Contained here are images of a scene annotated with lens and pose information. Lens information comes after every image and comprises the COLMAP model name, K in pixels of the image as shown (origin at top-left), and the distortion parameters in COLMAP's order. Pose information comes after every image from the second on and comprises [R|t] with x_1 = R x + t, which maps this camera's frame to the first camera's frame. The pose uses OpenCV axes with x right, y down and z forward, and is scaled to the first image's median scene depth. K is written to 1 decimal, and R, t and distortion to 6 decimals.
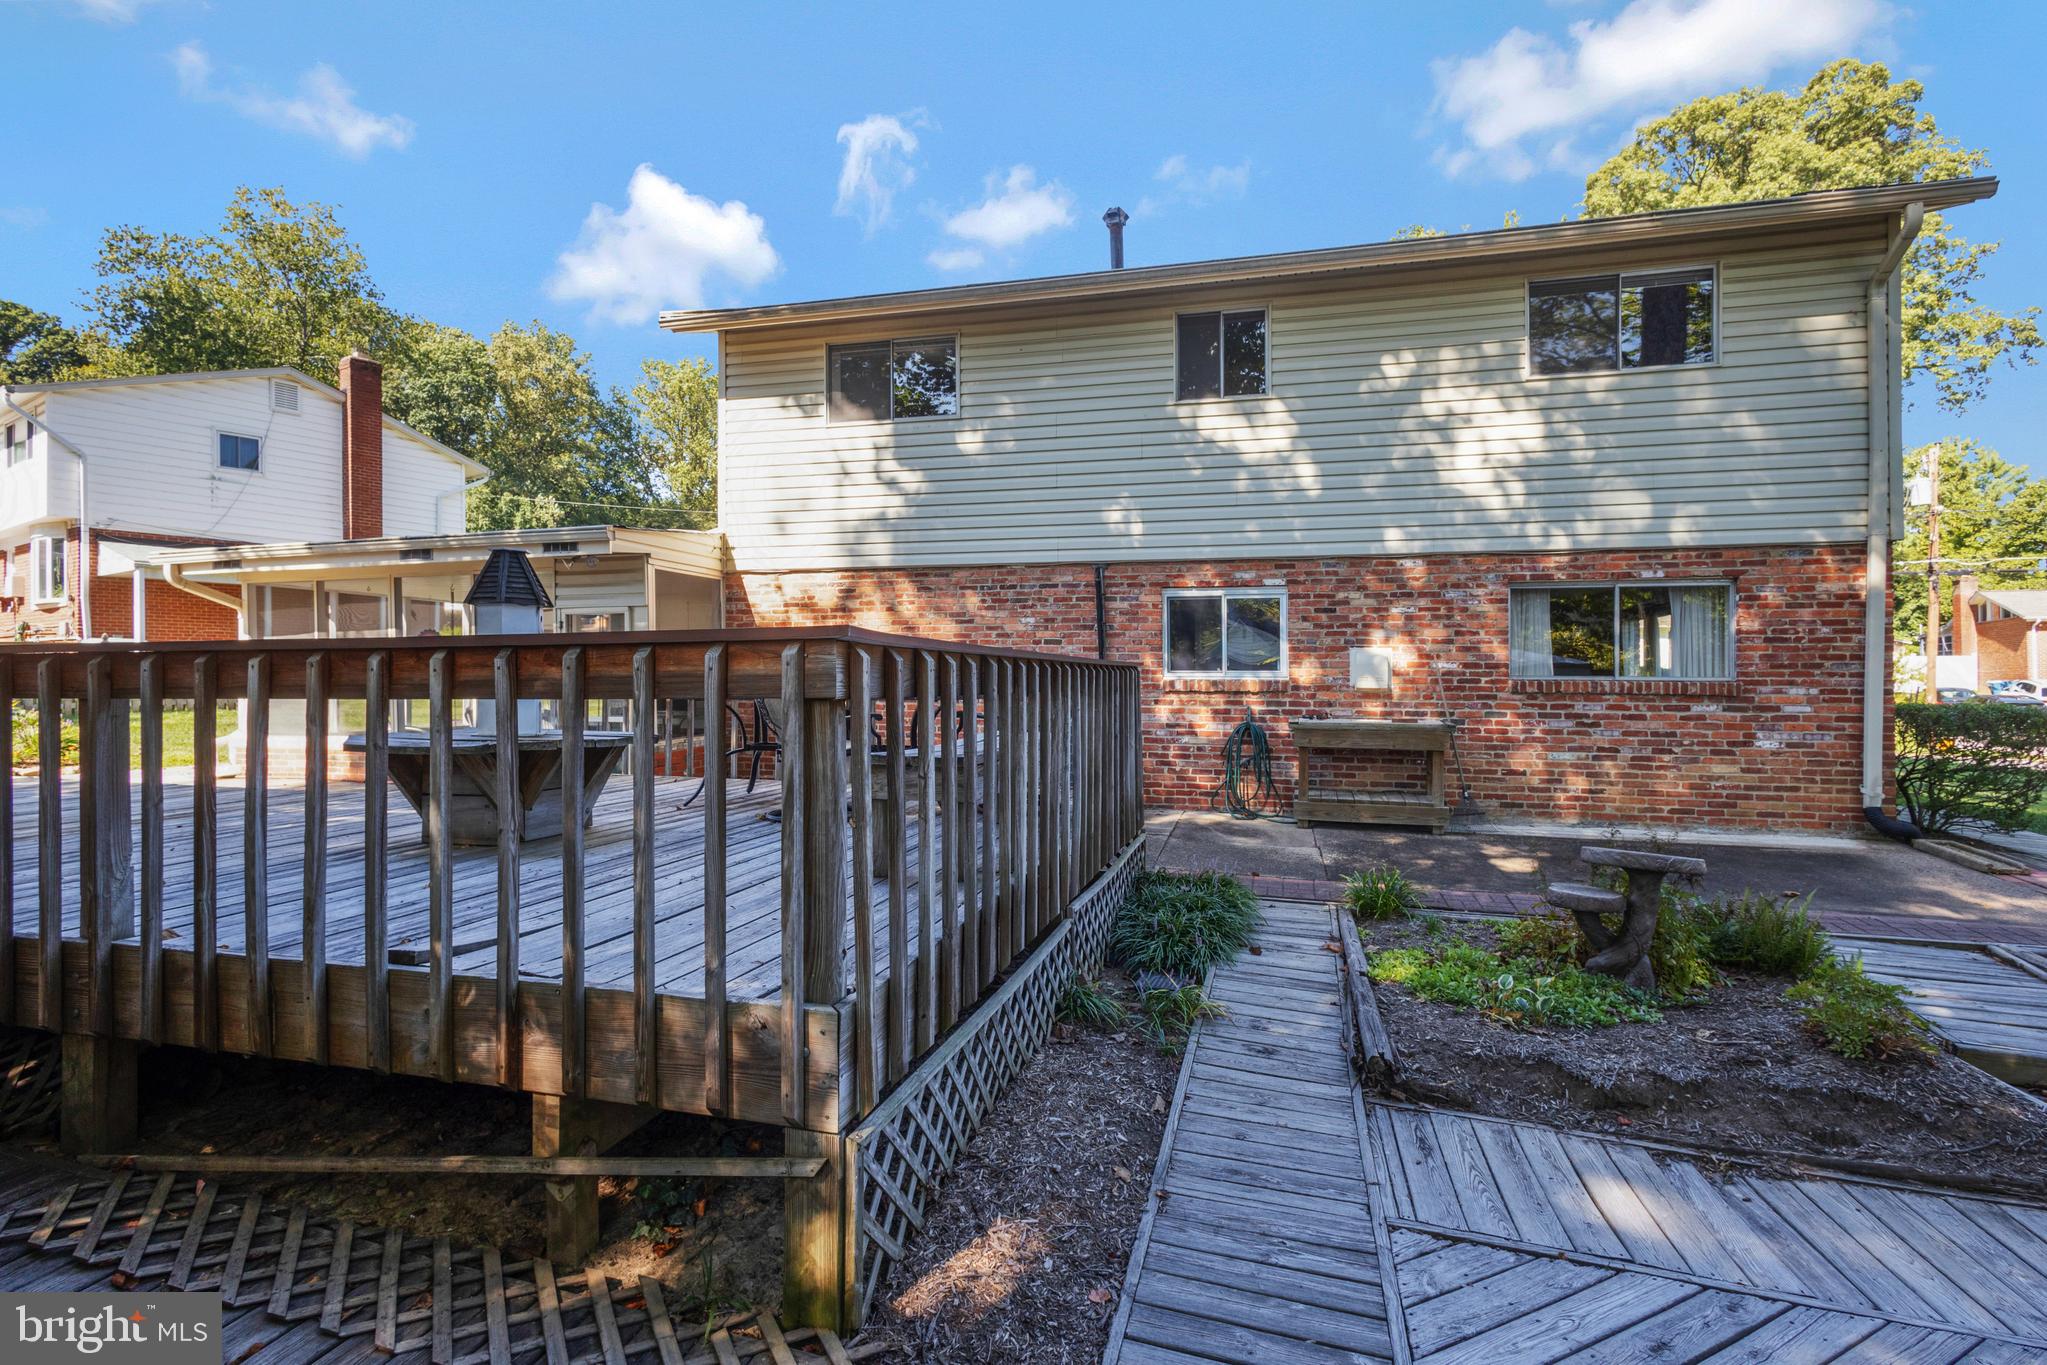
lens RADIAL K [[950.9, 0, 1023.5], [0, 950.9, 682.5], [0, 0, 1]] dist [0.015418, -0.000204]
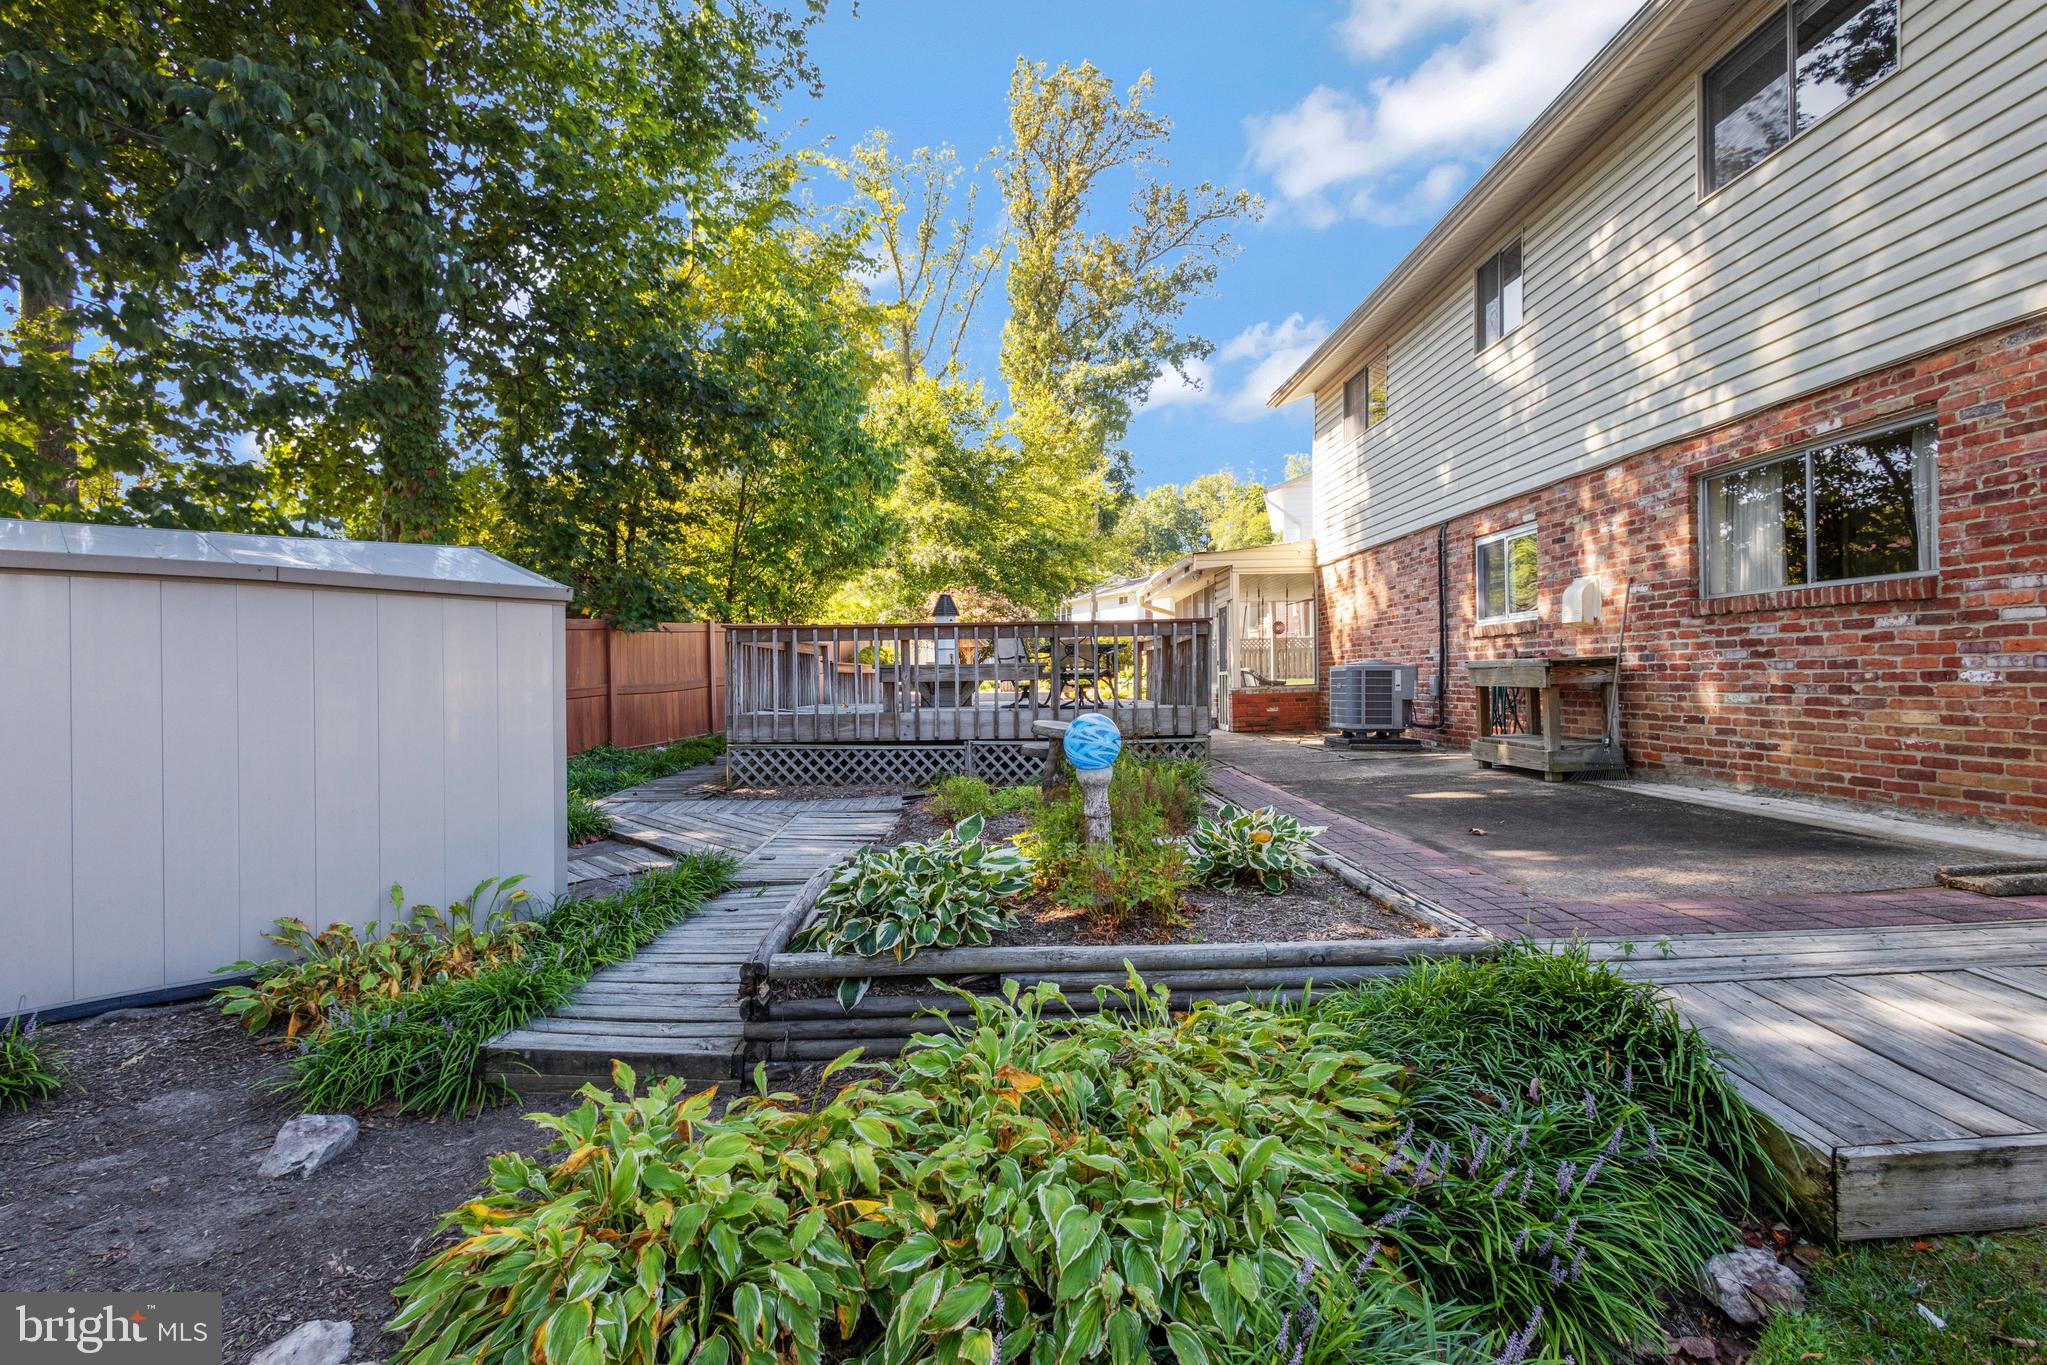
lens RADIAL K [[950.9, 0, 1023.5], [0, 950.9, 682.5], [0, 0, 1]] dist [0.015418, -0.000204]
pose [[0.287513, -0.003010, -0.957772, 1.106632], [0.010225, 0.999948, -0.000073, 0.058826], [0.957722, -0.009772, 0.287529, 0.254404]]
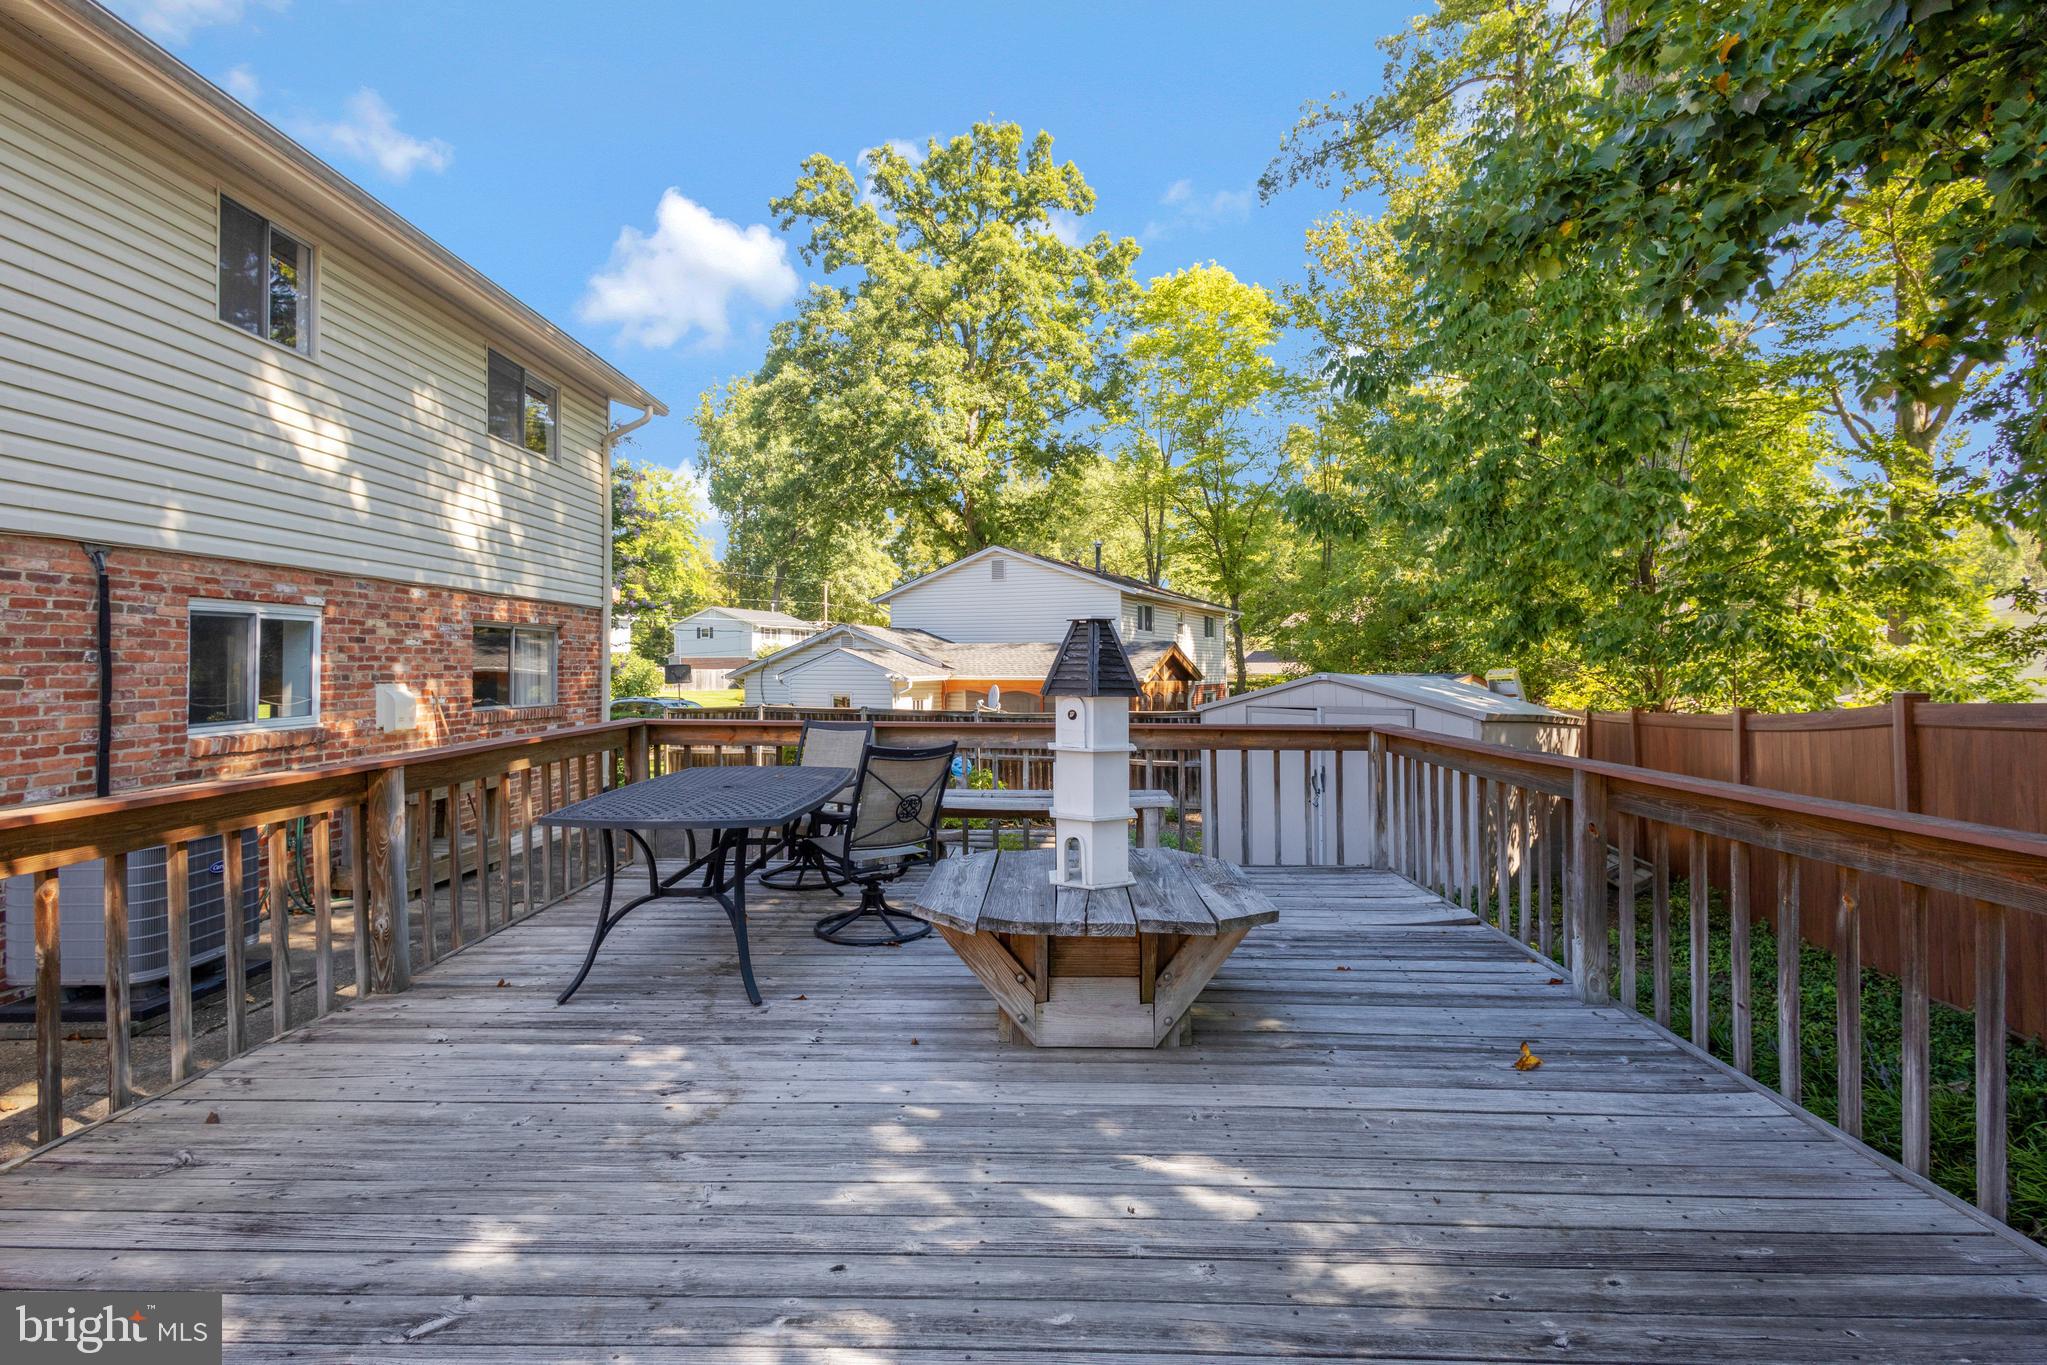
lens RADIAL K [[950.9, 0, 1023.5], [0, 950.9, 682.5], [0, 0, 1]] dist [0.015418, -0.000204]
pose [[-0.239209, -0.023253, 0.970690, -0.684378], [0.019095, 0.999407, 0.028647, -0.054049], [-0.970780, 0.025388, -0.238623, 0.669407]]
